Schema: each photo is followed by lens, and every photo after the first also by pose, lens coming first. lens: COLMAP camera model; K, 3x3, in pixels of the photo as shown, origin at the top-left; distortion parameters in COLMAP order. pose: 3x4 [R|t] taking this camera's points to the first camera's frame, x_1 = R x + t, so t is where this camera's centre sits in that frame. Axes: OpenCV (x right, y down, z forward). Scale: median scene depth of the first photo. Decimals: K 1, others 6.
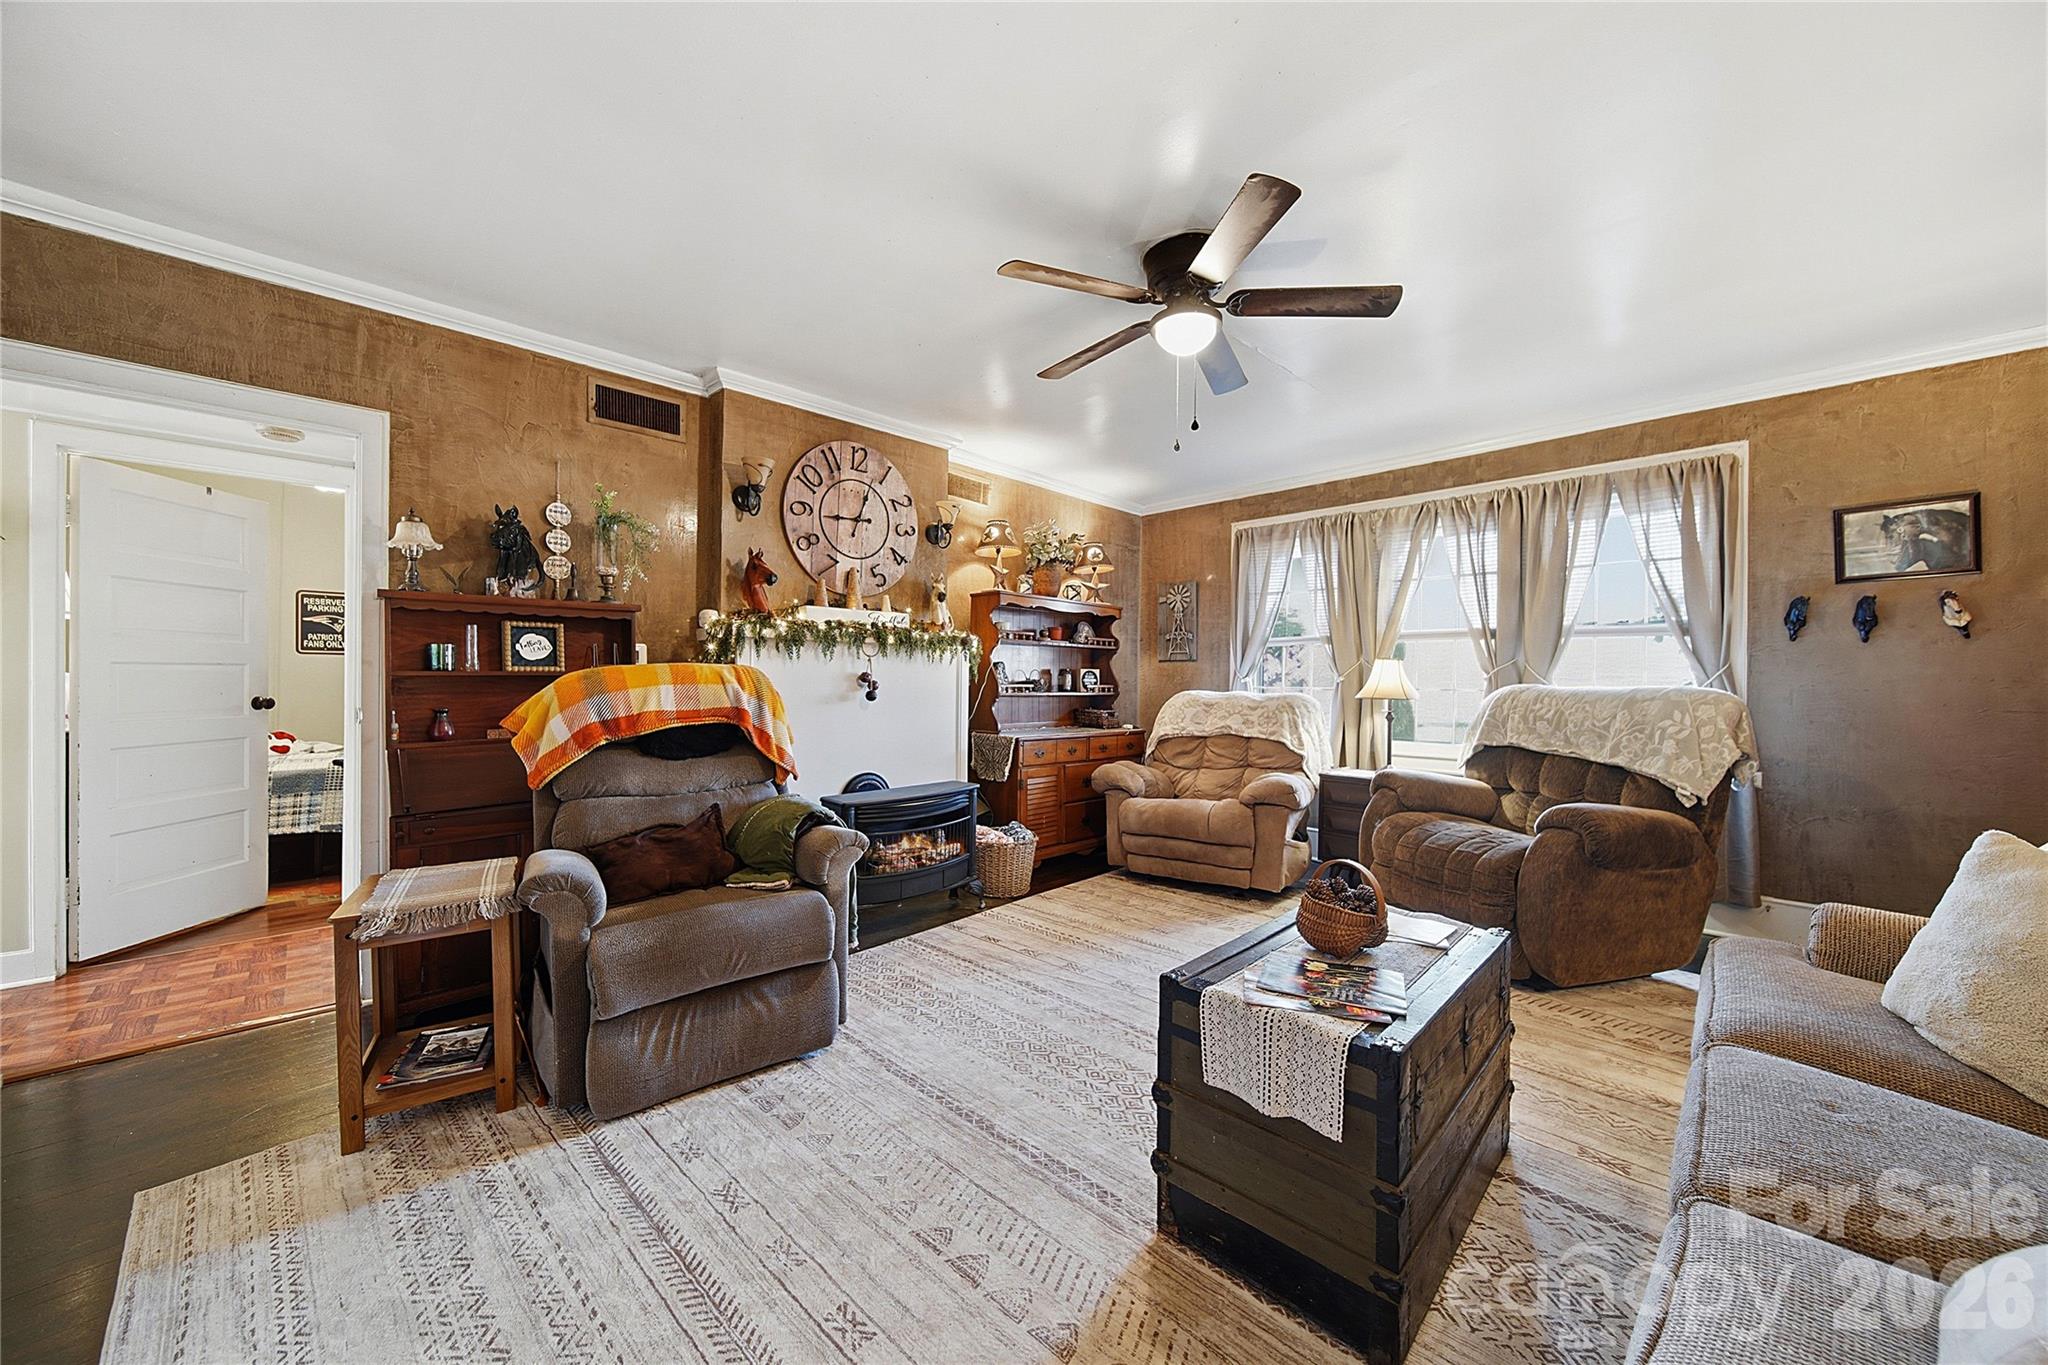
lens RADIAL K [[733.4, 0, 1033.3], [0, 733.4, 675.1], [0, 0, 1]] dist [-0.000373, -0.000392]
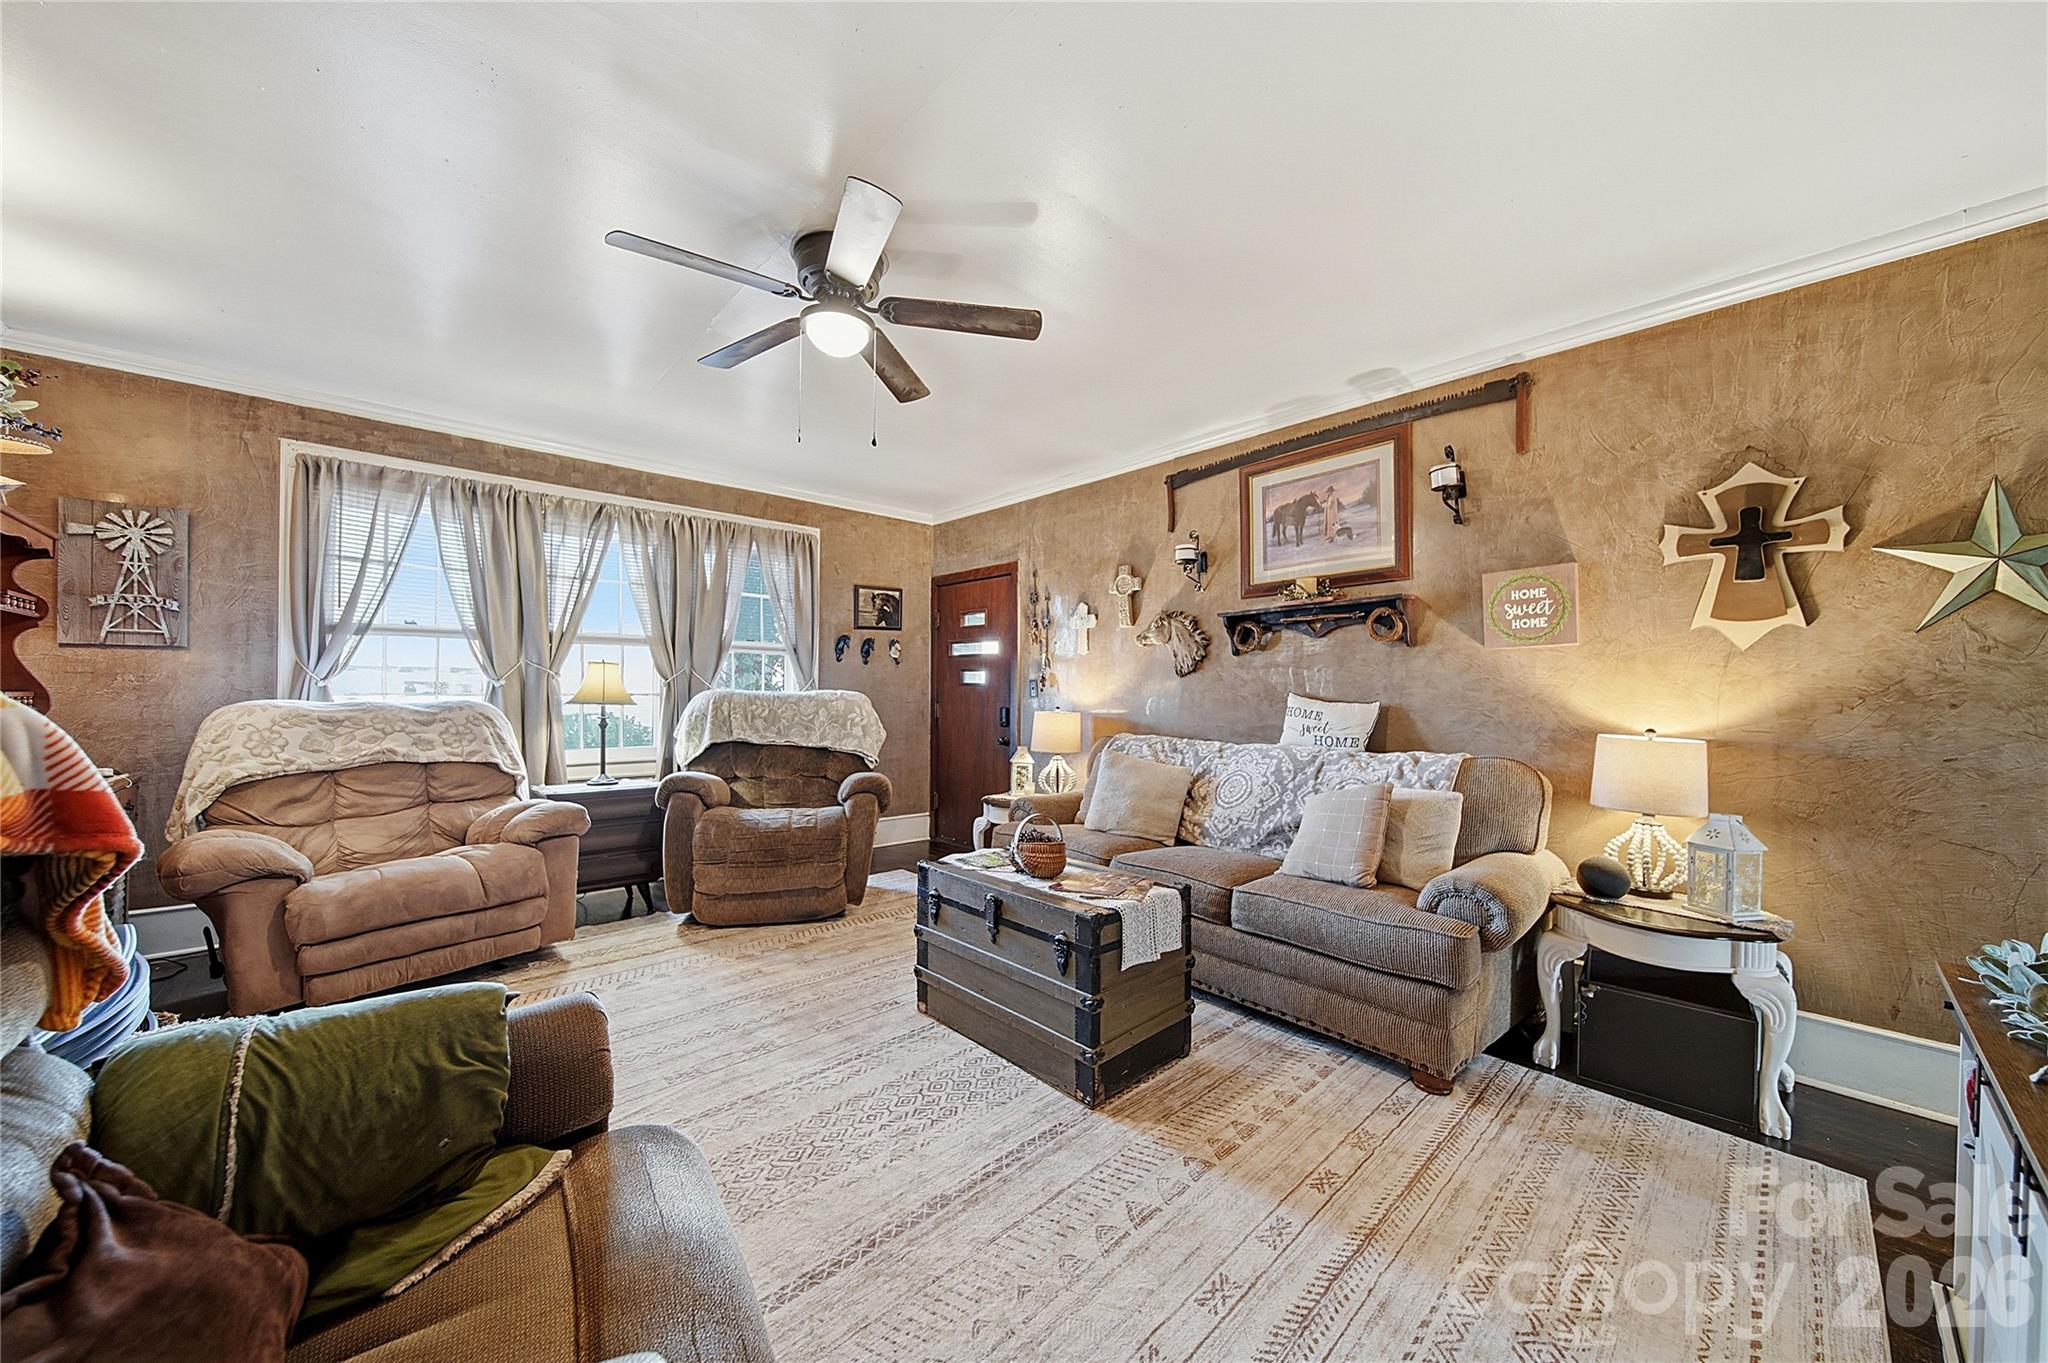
lens RADIAL K [[733.4, 0, 1033.3], [0, 733.4, 674.1], [0, 0, 1]] dist [-0.000373, -0.000392]
pose [[0.039975, 0.016993, 0.999056, -0.498016], [-0.014549, 0.999759, -0.016423, 0.000430], [-0.999095, -0.013879, 0.040212, 0.457270]]
